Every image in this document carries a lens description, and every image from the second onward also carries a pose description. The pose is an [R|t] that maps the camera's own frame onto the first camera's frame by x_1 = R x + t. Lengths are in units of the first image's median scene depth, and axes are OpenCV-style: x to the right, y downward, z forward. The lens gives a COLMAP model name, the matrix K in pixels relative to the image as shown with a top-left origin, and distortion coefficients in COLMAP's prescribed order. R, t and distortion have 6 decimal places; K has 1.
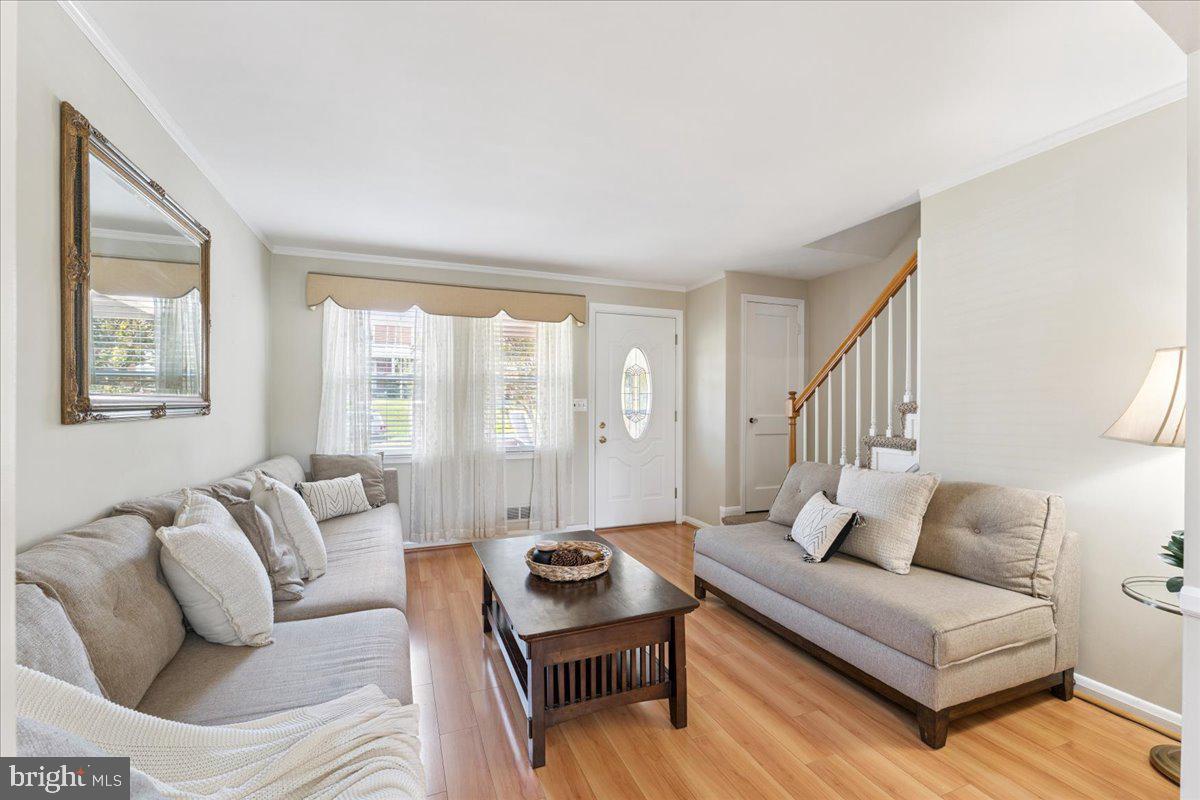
lens RADIAL K [[482.2, 0, 598.2], [0, 482.2, 410.0], [0, 0, 1]] dist [-0.002004, 0.000077]
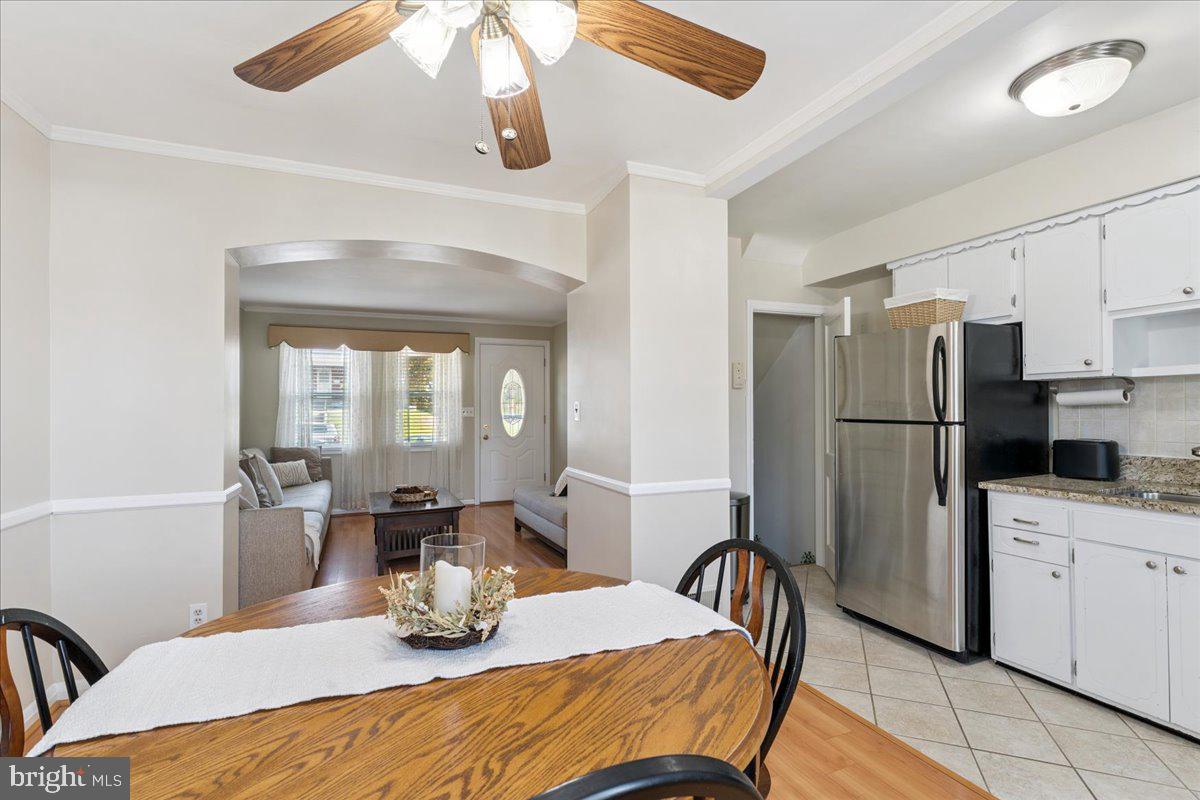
lens RADIAL K [[557.6, 0, 606.2], [0, 557.6, 406.8], [0, 0, 1]] dist [-0.005947, 0.000057]
pose [[0.999714, -0.010133, 0.021641, 0.353030], [0.010597, 0.999714, -0.021449, 0.014067], [-0.021417, 0.021673, 0.999536, -0.652122]]
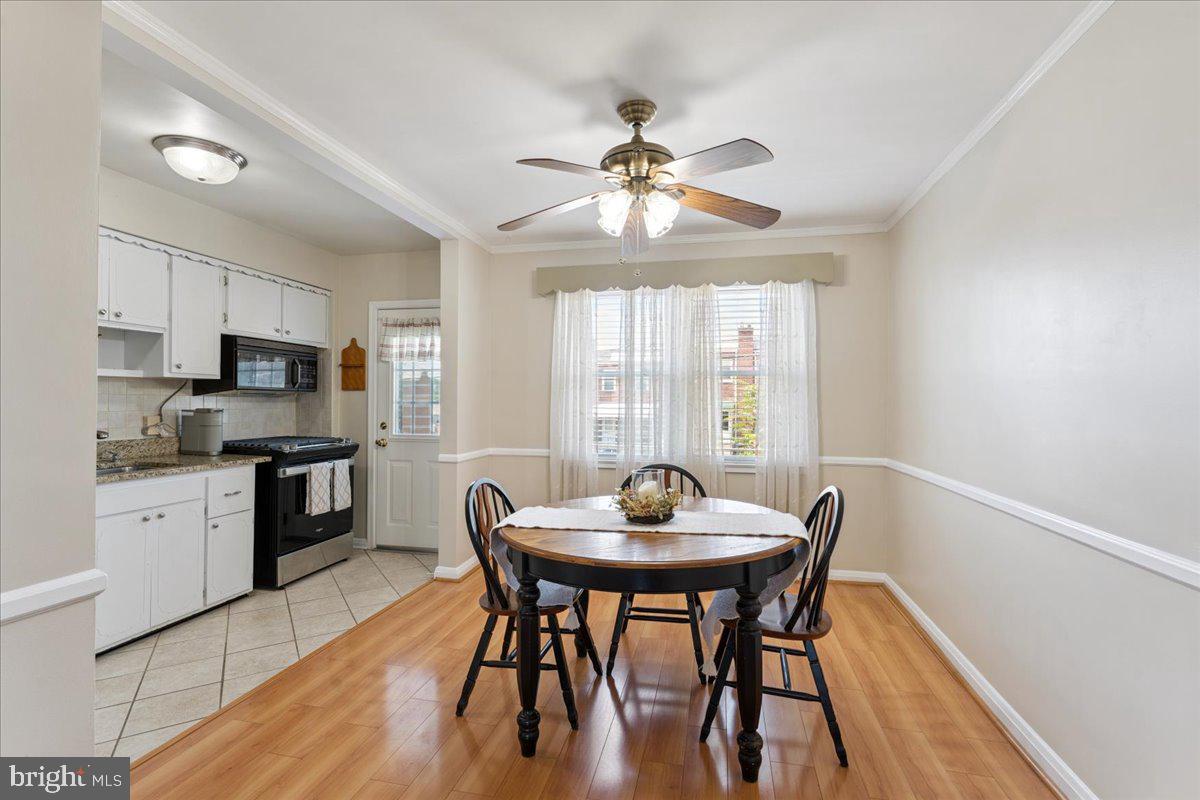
lens RADIAL K [[557.6, 0, 602.7], [0, 557.6, 400.4], [0, 0, 1]] dist [-0.005947, 0.000057]
pose [[-0.816681, -0.006930, 0.577048, -1.375844], [-0.001328, 0.999948, 0.010129, -0.057739], [-0.577088, 0.007506, -0.816648, 3.015512]]
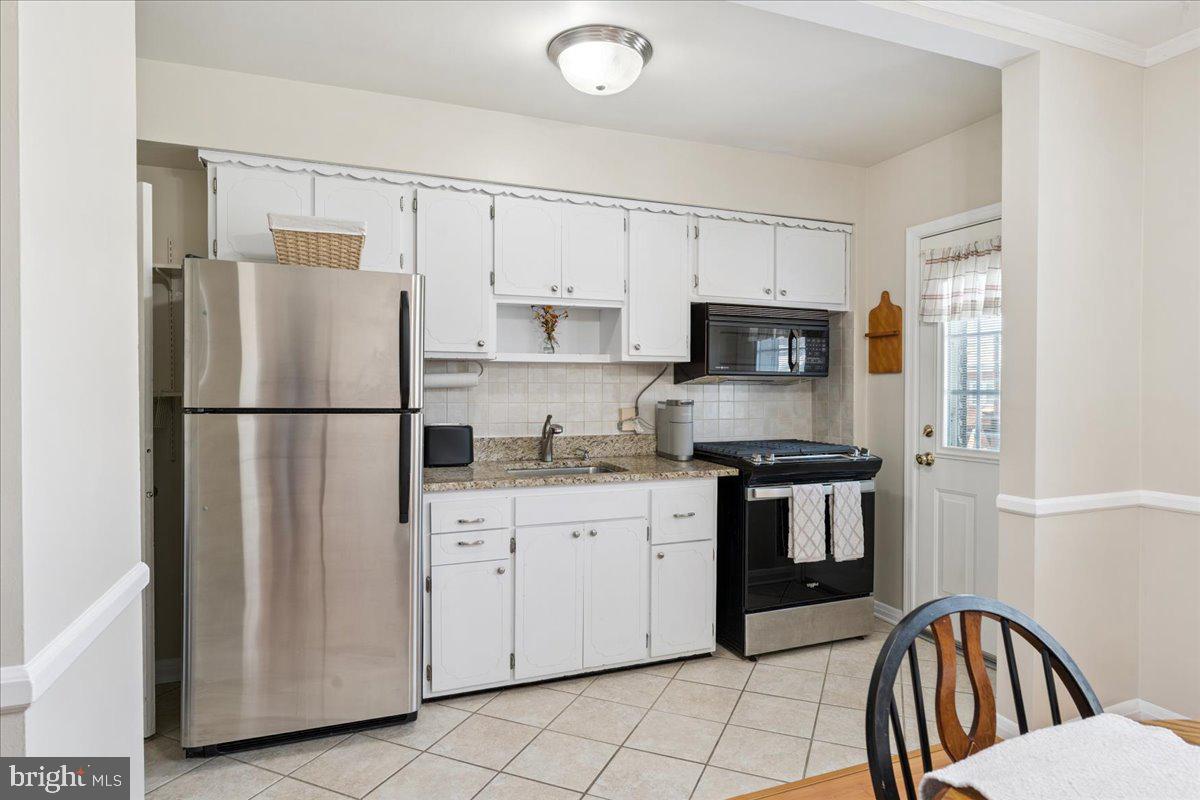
lens RADIAL K [[682.7, 0, 594.7], [0, 682.7, 397.9], [0, 0, 1]] dist [0.005989, 0.003780]
pose [[0.021680, -0.017530, 0.999611, -0.531608], [0.010850, 0.999792, 0.017298, -0.036926], [-0.999706, 0.010471, 0.021866, 1.671221]]
